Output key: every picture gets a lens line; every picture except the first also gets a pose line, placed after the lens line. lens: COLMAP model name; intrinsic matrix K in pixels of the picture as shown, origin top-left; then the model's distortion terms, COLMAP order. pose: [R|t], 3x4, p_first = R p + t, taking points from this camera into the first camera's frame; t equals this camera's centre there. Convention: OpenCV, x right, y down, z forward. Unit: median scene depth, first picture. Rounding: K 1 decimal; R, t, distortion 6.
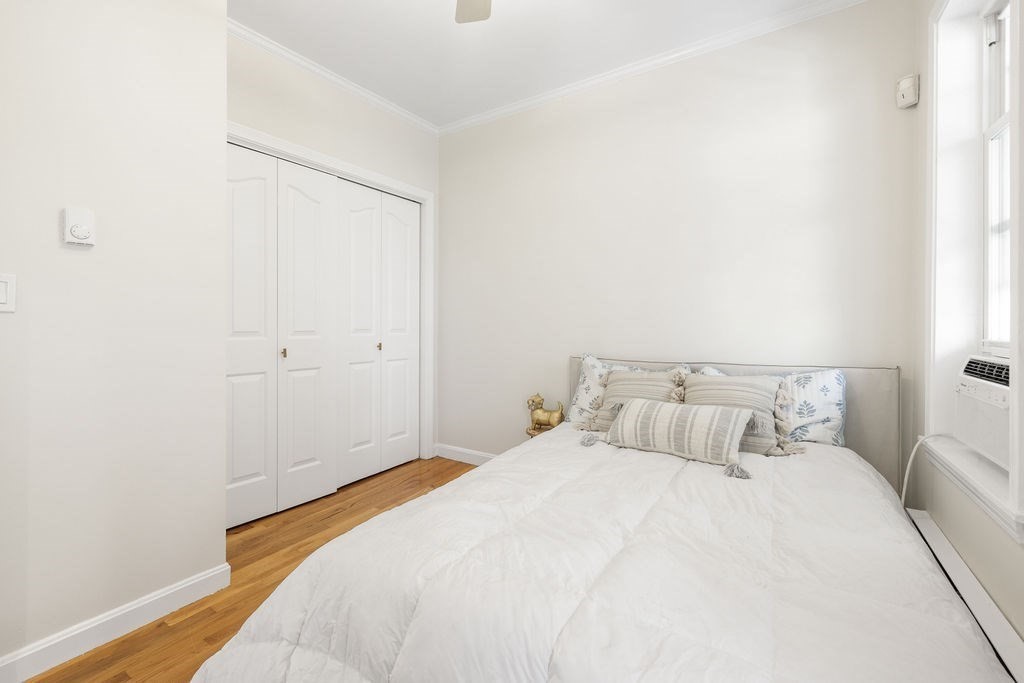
lens RADIAL K [[441.0, 0, 508.7], [0, 441.0, 329.7], [0, 0, 1]] dist [0.002632, 0.000291]
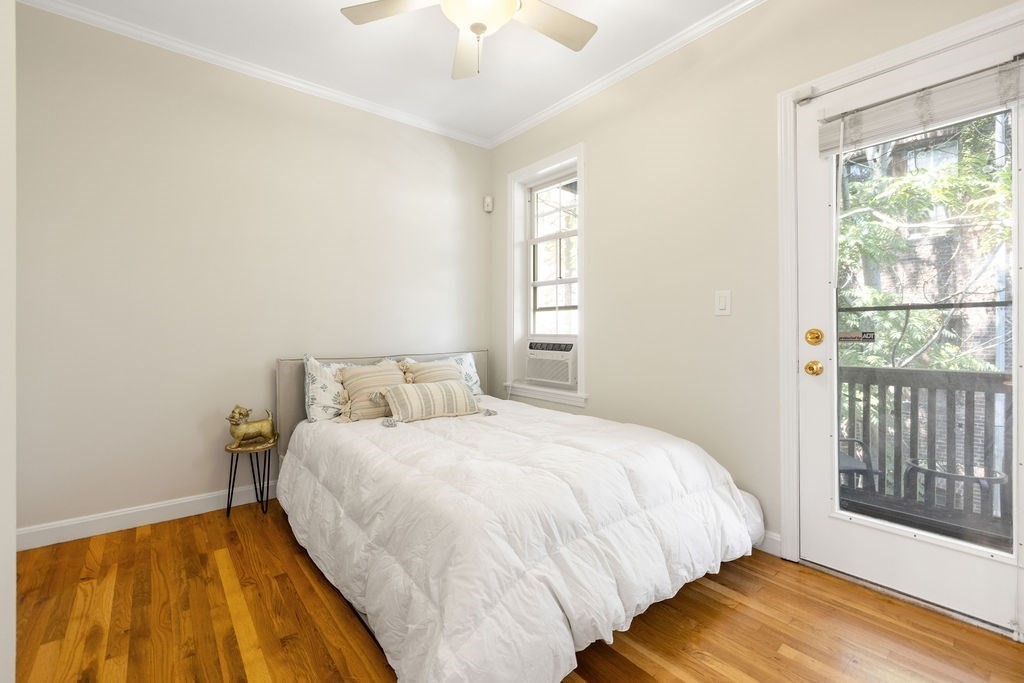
lens RADIAL K [[441.0, 0, 508.7], [0, 441.0, 329.7], [0, 0, 1]] dist [0.002632, 0.000291]
pose [[0.315884, -0.004123, 0.948789, -0.843589], [0.010085, 0.999949, 0.000987, 0.000009], [-0.948744, 0.009257, 0.315910, 0.312739]]
